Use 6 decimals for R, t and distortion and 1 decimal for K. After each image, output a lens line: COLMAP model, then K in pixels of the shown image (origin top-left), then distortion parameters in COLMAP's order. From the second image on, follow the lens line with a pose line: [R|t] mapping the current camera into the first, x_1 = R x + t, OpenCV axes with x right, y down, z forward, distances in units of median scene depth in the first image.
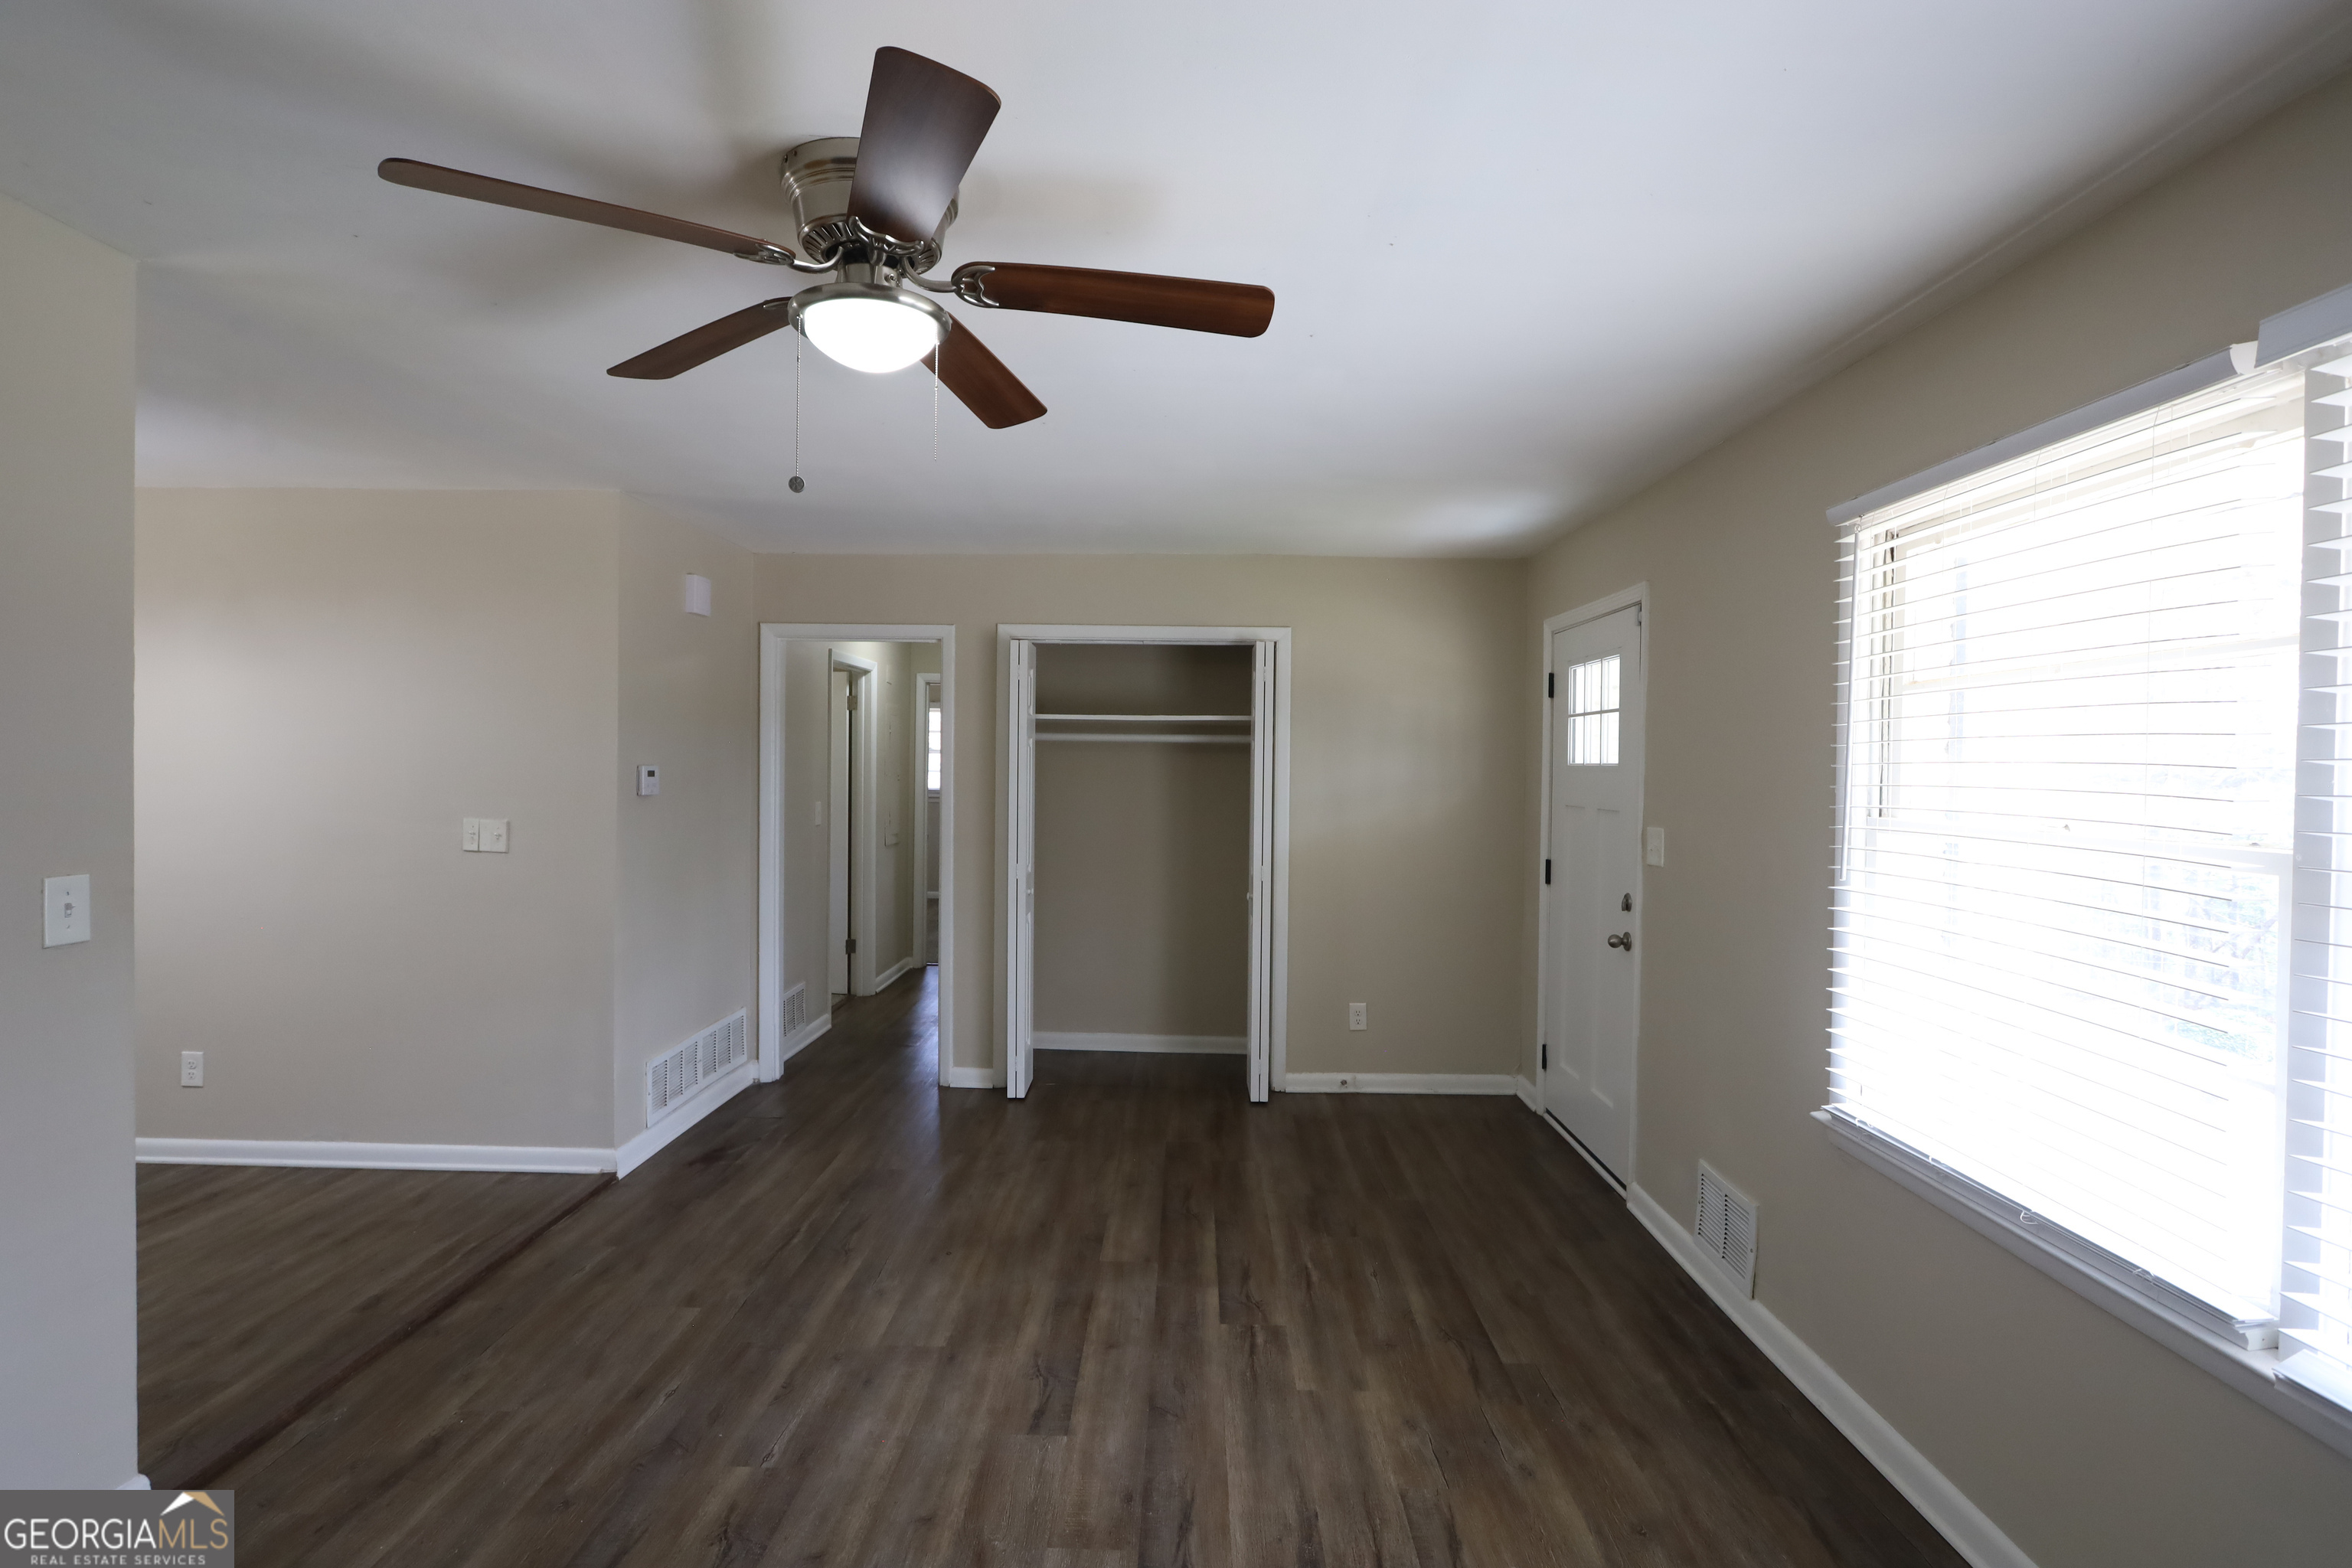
lens RADIAL K [[1209.2, 0, 1175.6], [0, 1209.2, 780.5], [0, 0, 1]] dist [0.005757, -0.000128]
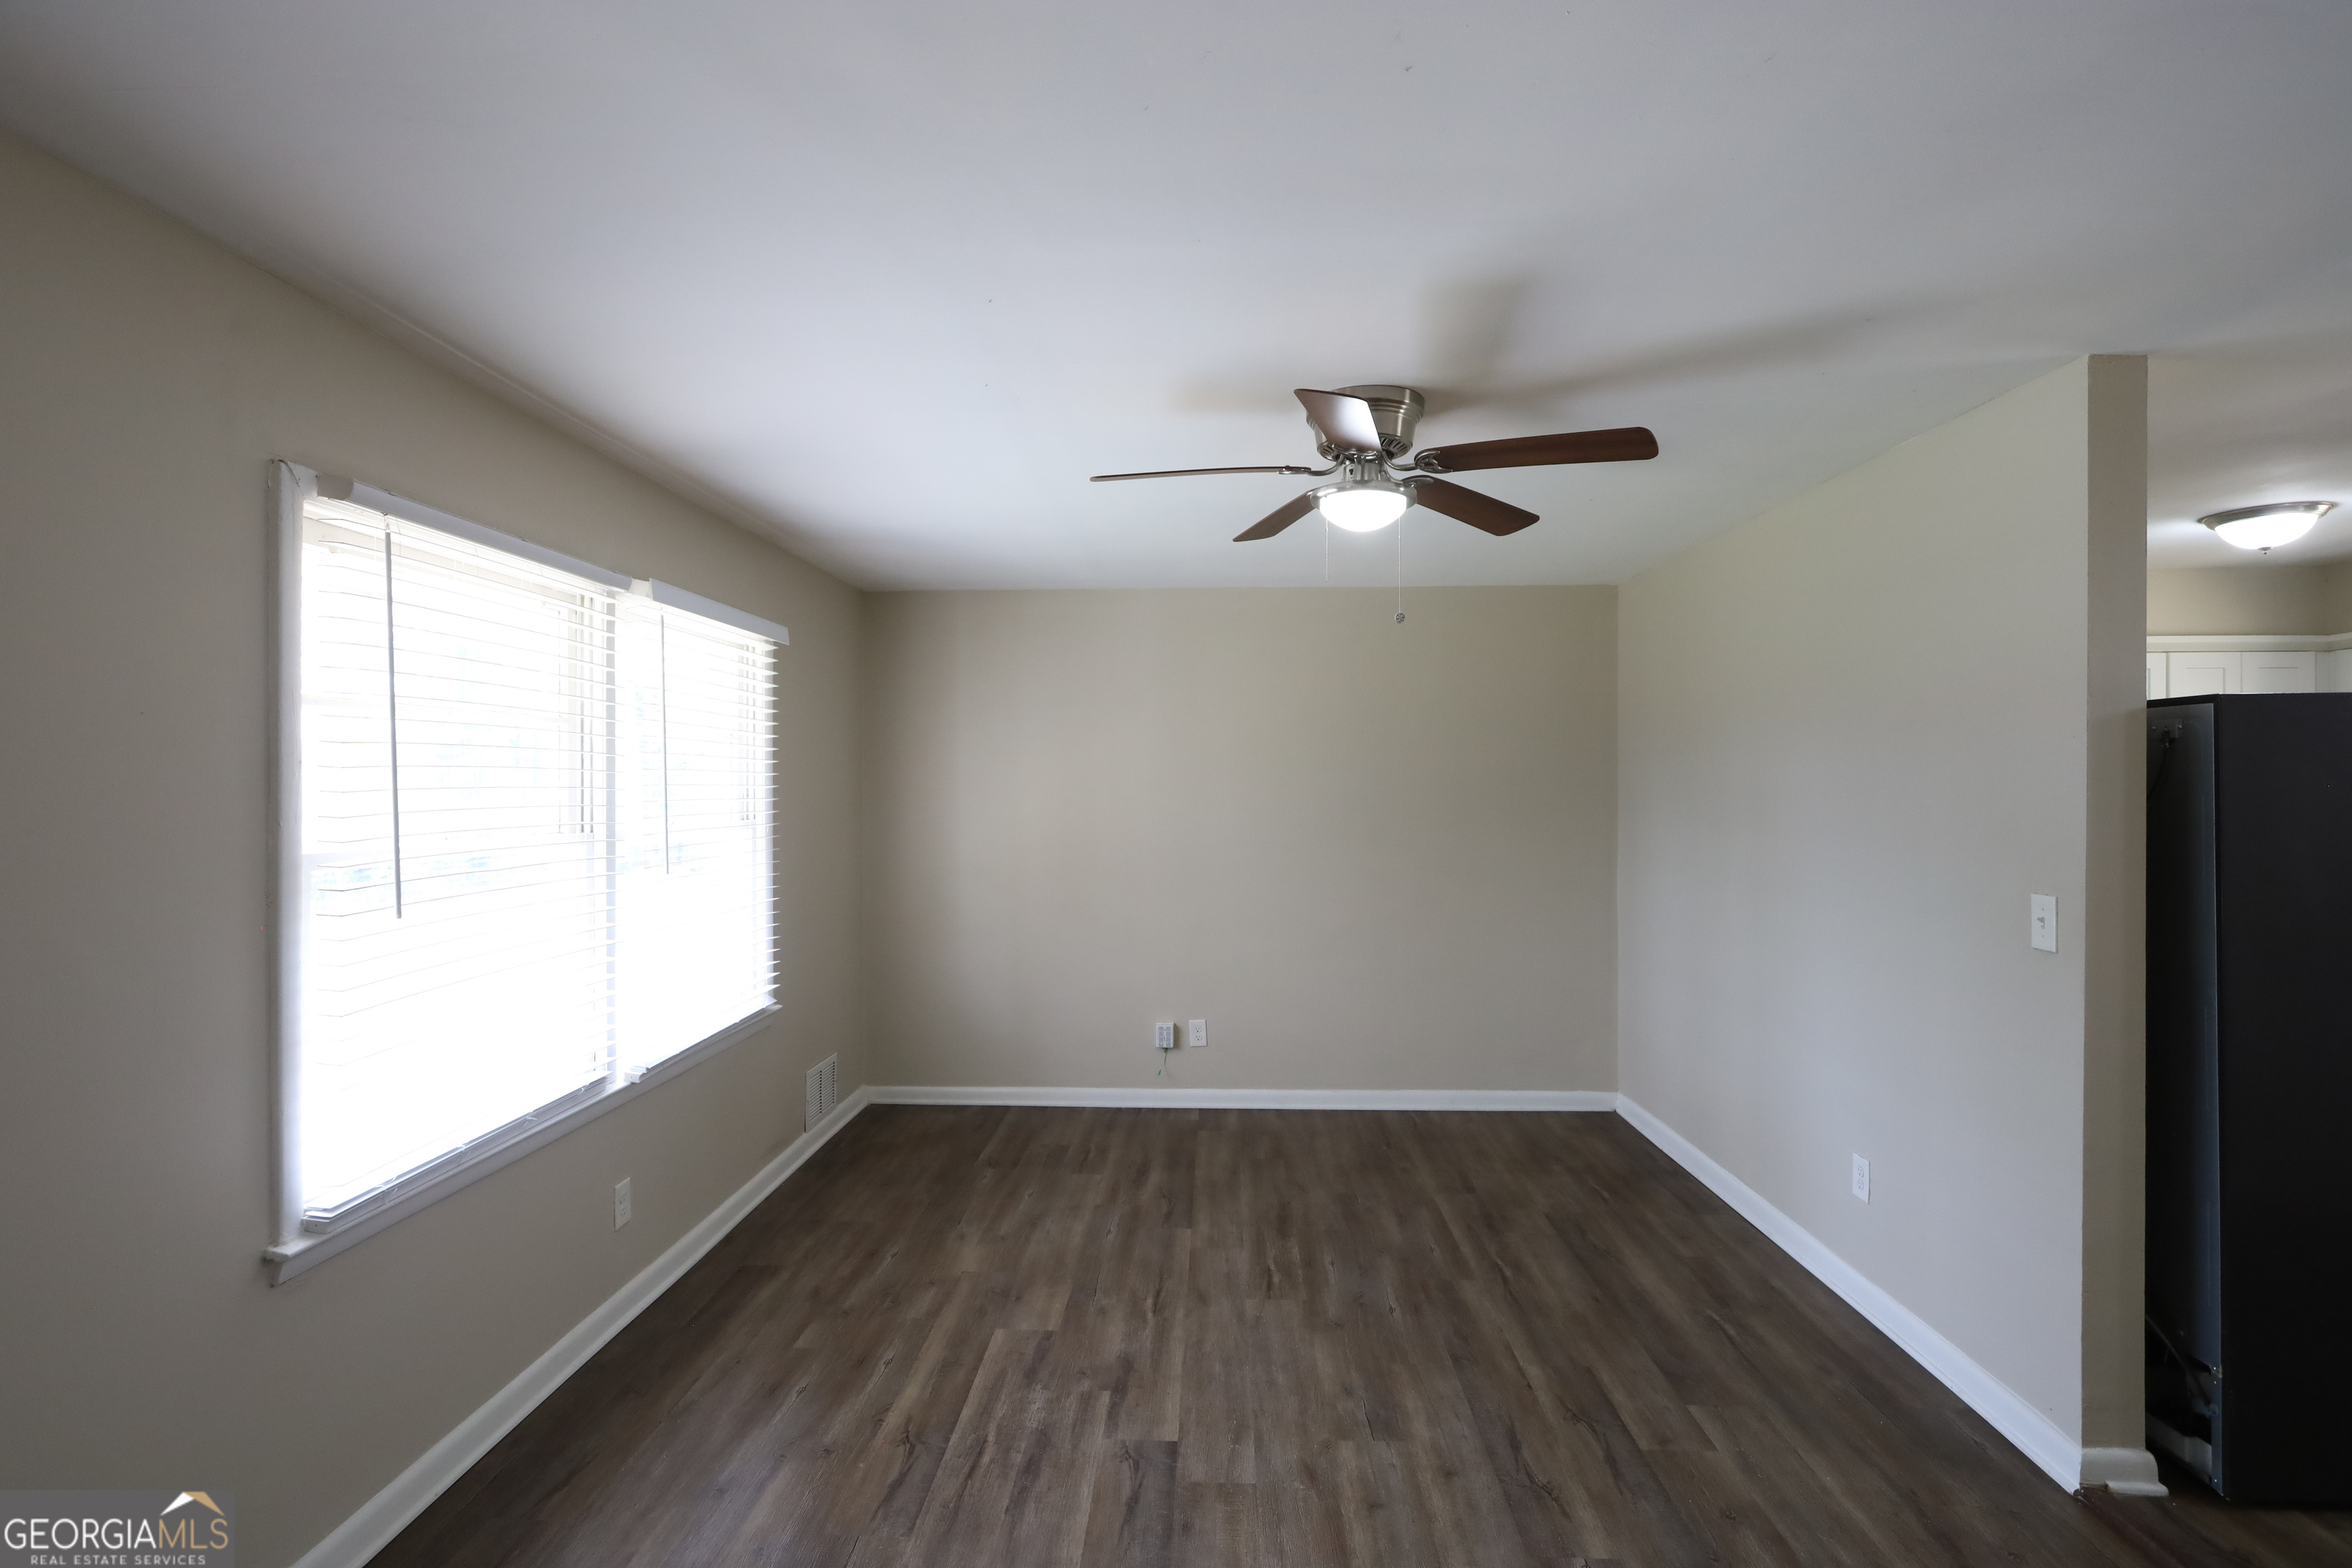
lens RADIAL K [[1209.2, 0, 1174.0], [0, 1209.2, 786.8], [0, 0, 1]] dist [0.005757, -0.000128]
pose [[-0.999703, -0.010658, 0.021923, -0.044950], [-0.010340, 0.999840, 0.014600, -0.037463], [-0.022076, 0.014369, -0.999653, 2.037793]]
